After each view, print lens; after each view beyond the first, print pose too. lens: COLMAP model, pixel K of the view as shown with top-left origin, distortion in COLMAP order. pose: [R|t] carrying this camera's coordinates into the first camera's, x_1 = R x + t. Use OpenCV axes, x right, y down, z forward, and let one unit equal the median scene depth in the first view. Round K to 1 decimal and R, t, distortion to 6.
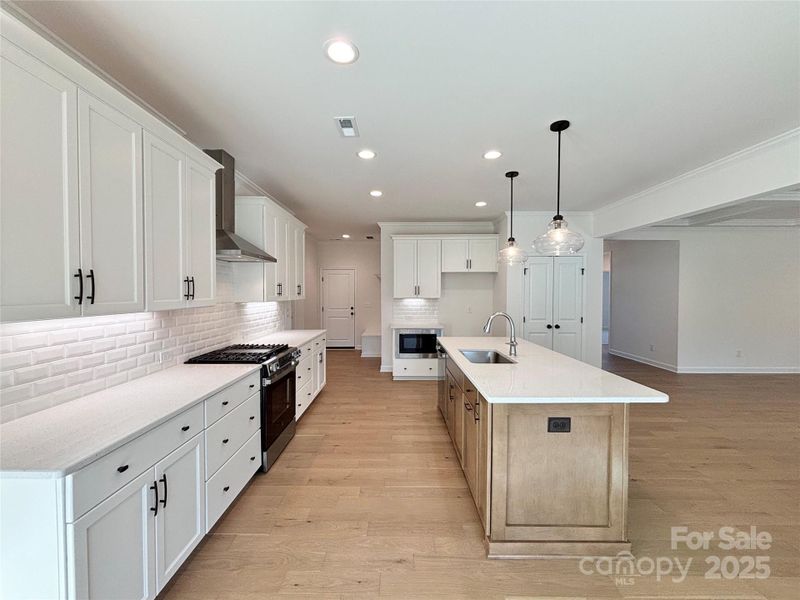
lens RADIAL K [[324.7, 0, 396.2], [0, 324.7, 298.4], [0, 0, 1]] dist [0.004213, -0.001482]
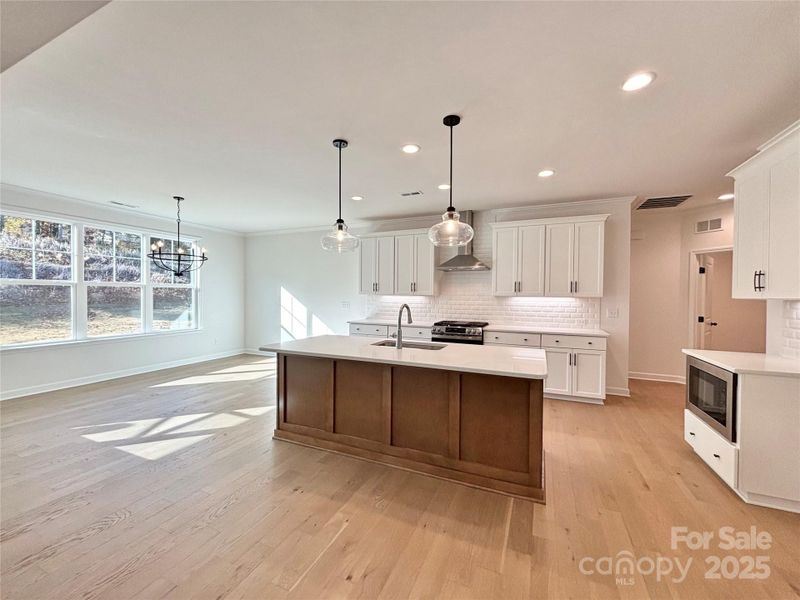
lens RADIAL K [[324.7, 0, 396.0], [0, 324.7, 297.4], [0, 0, 1]] dist [0.004213, -0.001482]
pose [[-0.401961, 0.001751, -0.915655, 1.562104], [-0.030554, 0.999416, 0.015324, 0.013127], [0.915147, 0.034136, -0.401673, 1.723986]]
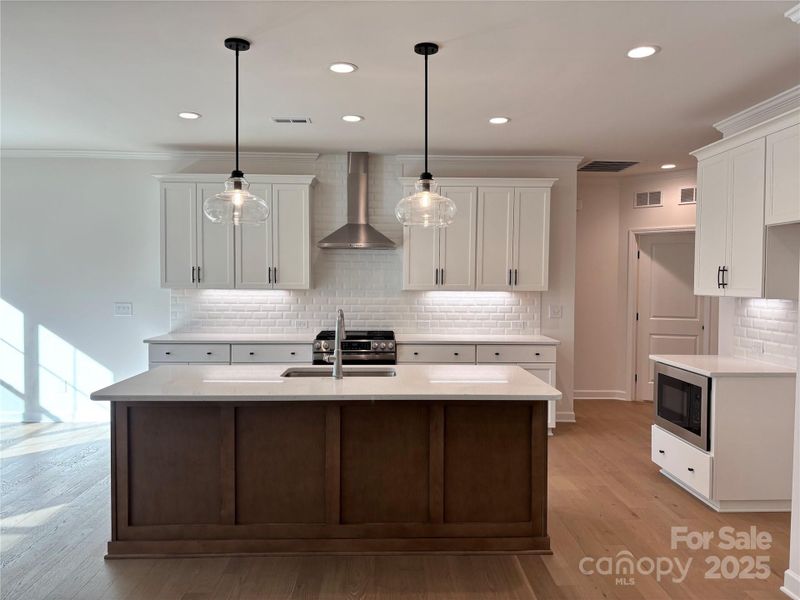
lens RADIAL K [[607.2, 0, 398.7], [0, 607.2, 297.5], [0, 0, 1]] dist [0.040487, -0.030563]
pose [[0.031820, 0.027338, -0.999120, 1.925530], [-0.030040, 0.999200, 0.026384, -0.017531], [0.999042, 0.029174, 0.032616, 1.353866]]
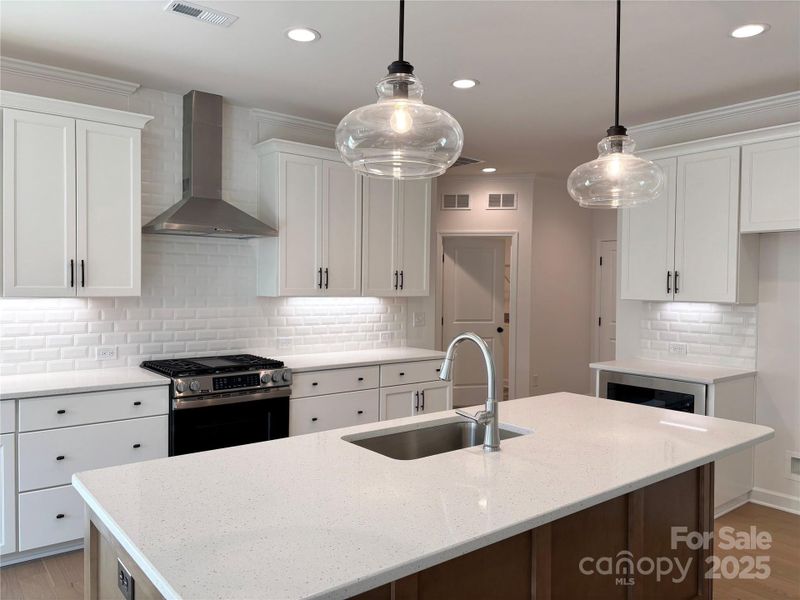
lens RADIAL K [[607.2, 0, 396.6], [0, 607.2, 298.0], [0, 0, 1]] dist [0.040487, -0.030563]
pose [[0.626387, 0.020339, -0.779247, 1.052323], [-0.027672, 0.999610, 0.003847, 0.004544], [0.779021, 0.019153, 0.626706, 0.591986]]
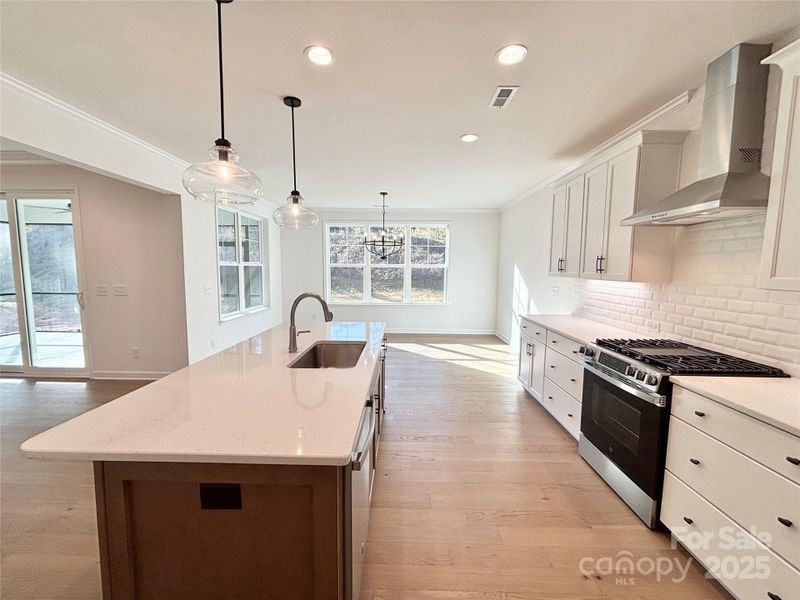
lens RADIAL K [[324.7, 0, 400.7], [0, 324.7, 298.5], [0, 0, 1]] dist [0.004213, -0.001482]
pose [[-0.999823, -0.015264, 0.011007, 0.150150], [-0.013889, 0.993189, 0.115688, -0.032768], [-0.012698, 0.115514, -0.993225, 2.134138]]
